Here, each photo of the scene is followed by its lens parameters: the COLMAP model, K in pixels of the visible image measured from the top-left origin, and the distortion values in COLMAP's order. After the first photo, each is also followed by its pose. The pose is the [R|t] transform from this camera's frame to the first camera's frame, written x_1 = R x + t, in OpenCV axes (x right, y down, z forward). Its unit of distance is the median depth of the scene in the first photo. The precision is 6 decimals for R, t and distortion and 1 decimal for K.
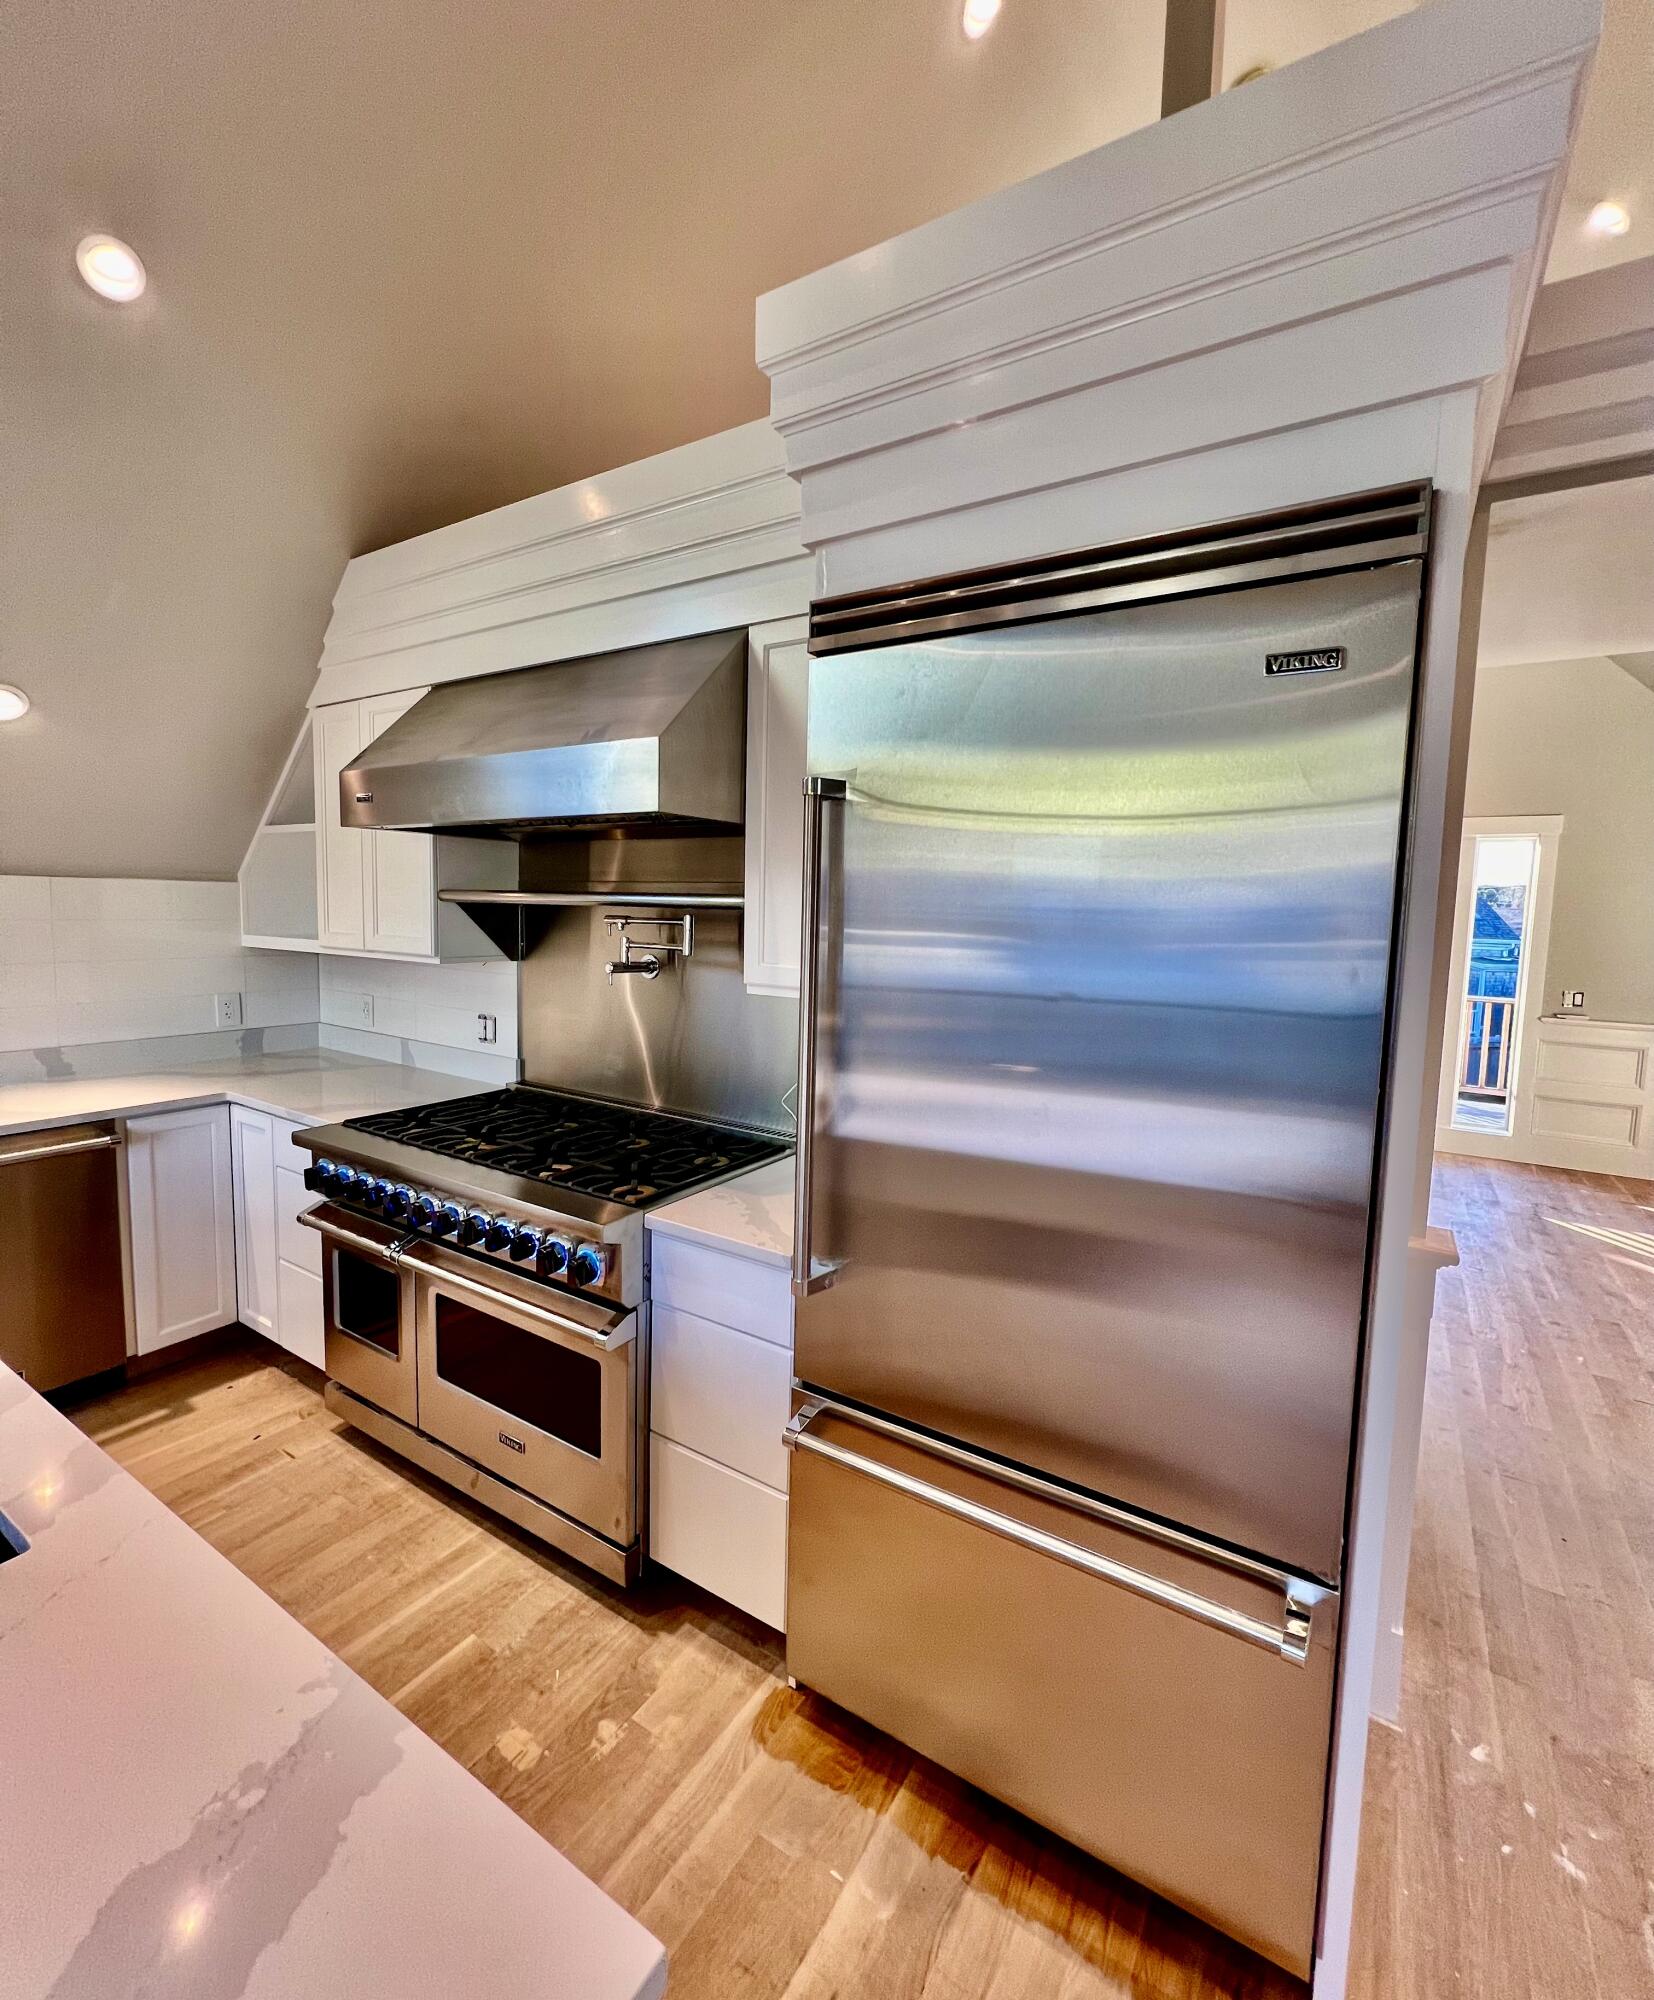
lens RADIAL K [[871.2, 0, 815.6], [0, 871.2, 989.9], [0, 0, 1]] dist [0.001098, 0.000926]
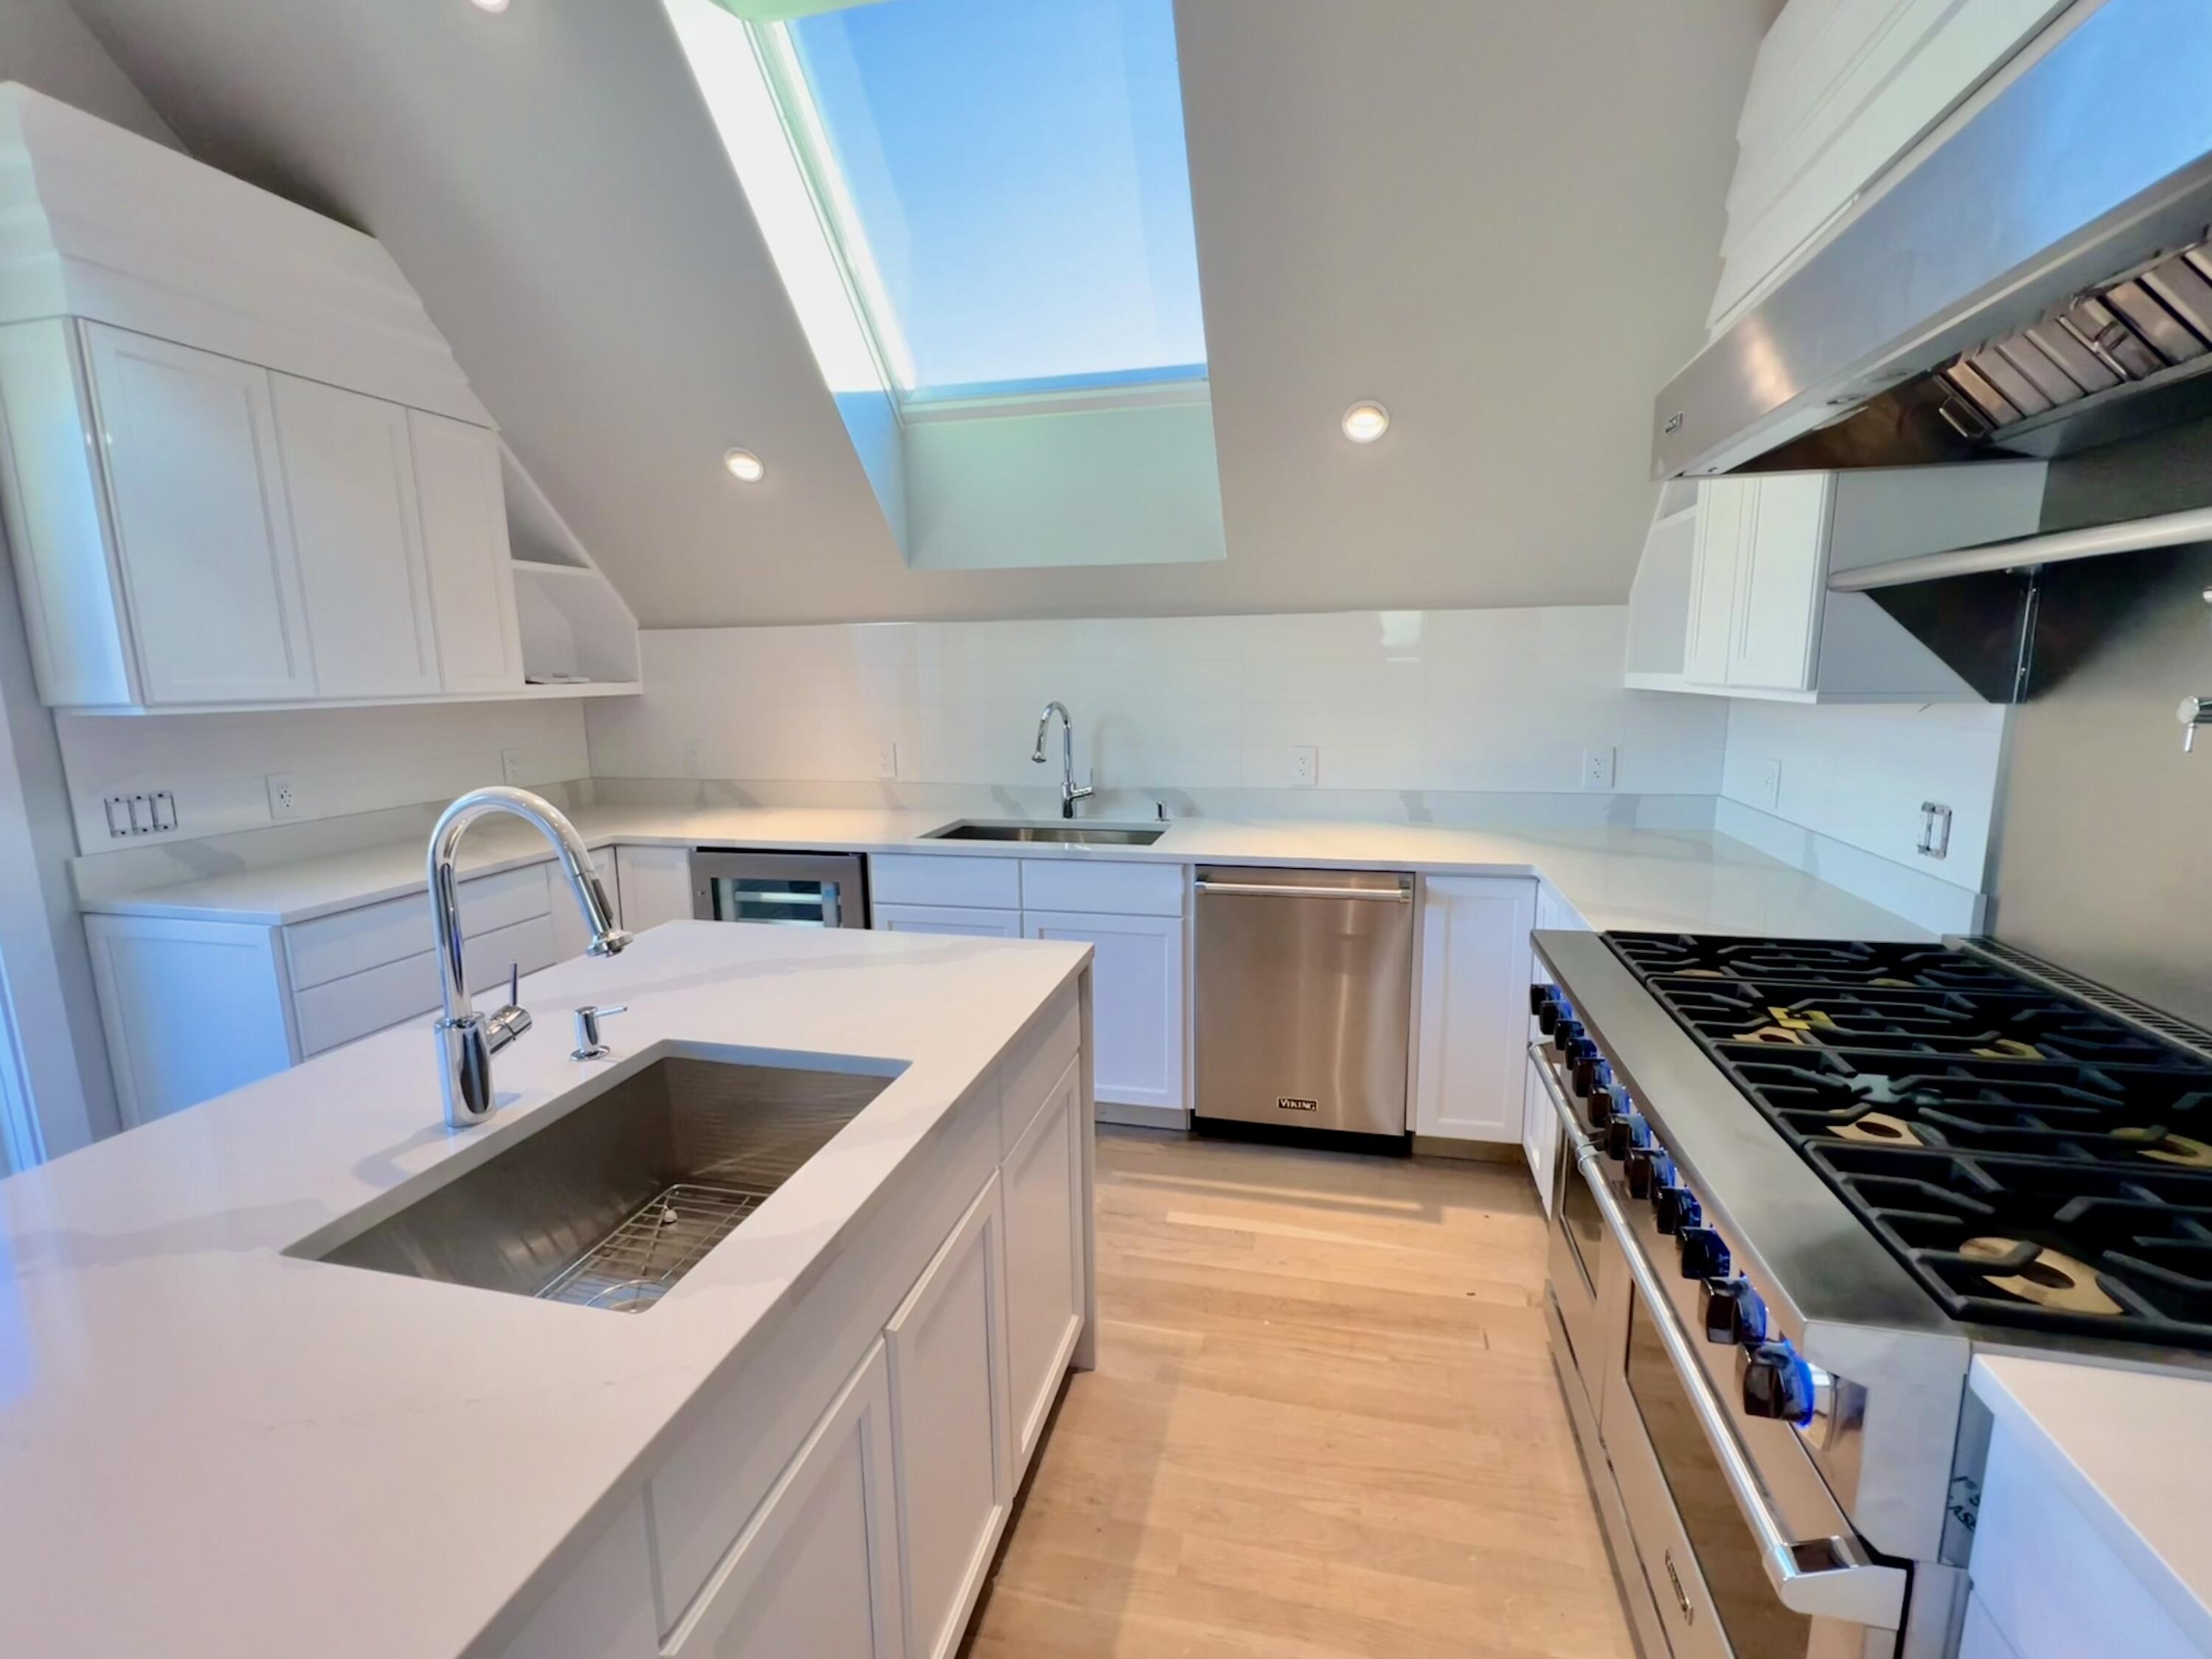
lens RADIAL K [[970.0, 0, 1109.1], [0, 970.0, 834.1], [0, 0, 1]] dist [0.001862, -0.001199]
pose [[0.327979, 0.131839, -0.935440, 0.029159], [-0.067573, 0.990951, 0.115970, 0.014595], [0.942265, 0.025174, 0.333920, 0.399810]]
